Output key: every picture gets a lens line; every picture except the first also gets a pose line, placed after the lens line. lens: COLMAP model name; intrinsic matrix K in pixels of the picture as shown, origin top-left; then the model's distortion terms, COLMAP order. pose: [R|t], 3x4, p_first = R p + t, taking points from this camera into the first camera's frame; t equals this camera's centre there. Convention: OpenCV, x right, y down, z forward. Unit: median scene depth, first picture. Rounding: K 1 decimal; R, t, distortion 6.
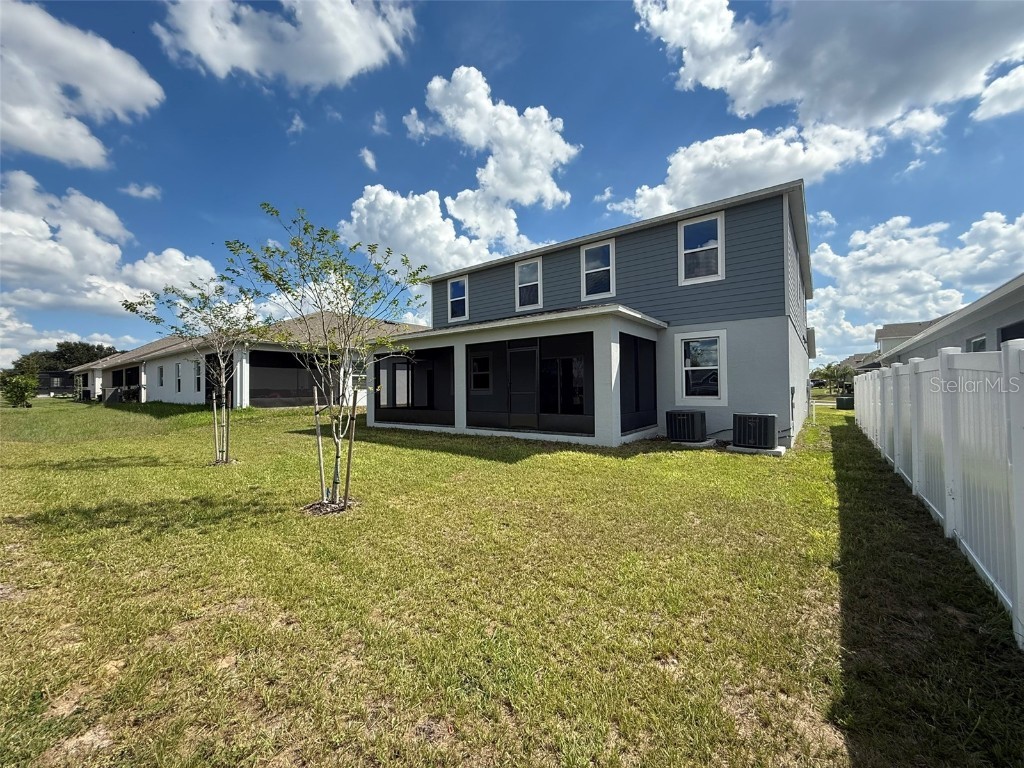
lens RADIAL K [[408.4, 0, 508.9], [0, 408.4, 383.5], [0, 0, 1]] dist [0.000322, 0.000071]
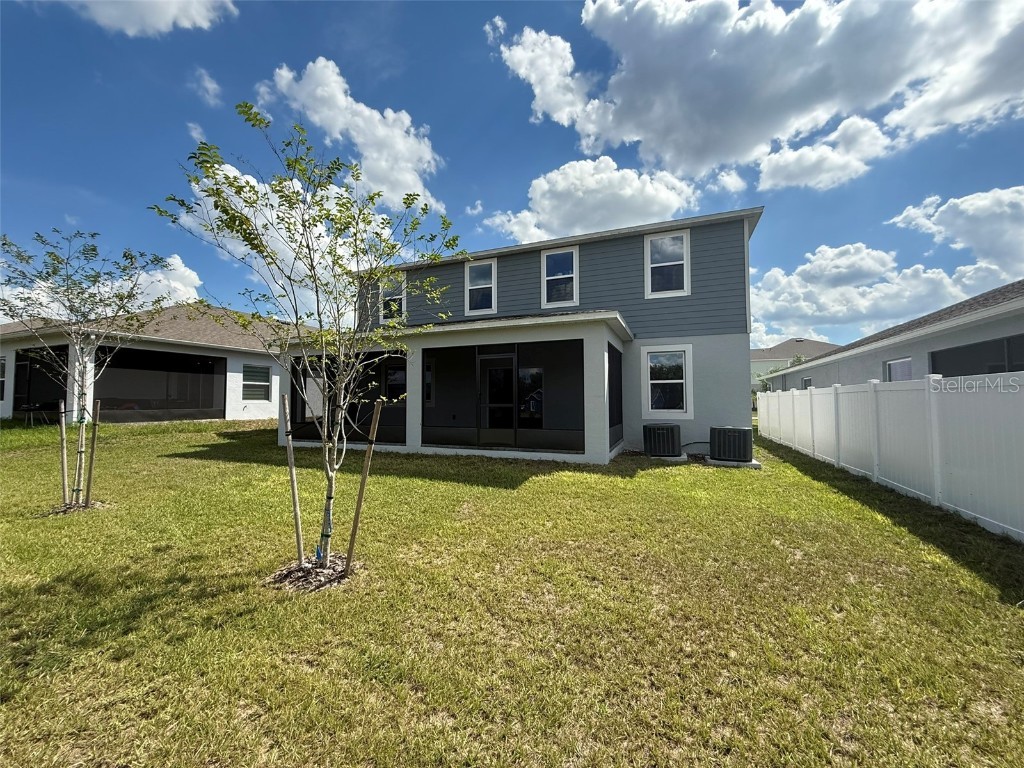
lens RADIAL K [[408.4, 0, 508.9], [0, 408.4, 383.5], [0, 0, 1]] dist [0.000322, 0.000071]
pose [[0.963961, 0.019500, 0.265327, -0.194452], [-0.011561, 0.999438, -0.031451, 0.003726], [-0.265791, 0.027251, 0.963645, 0.156022]]
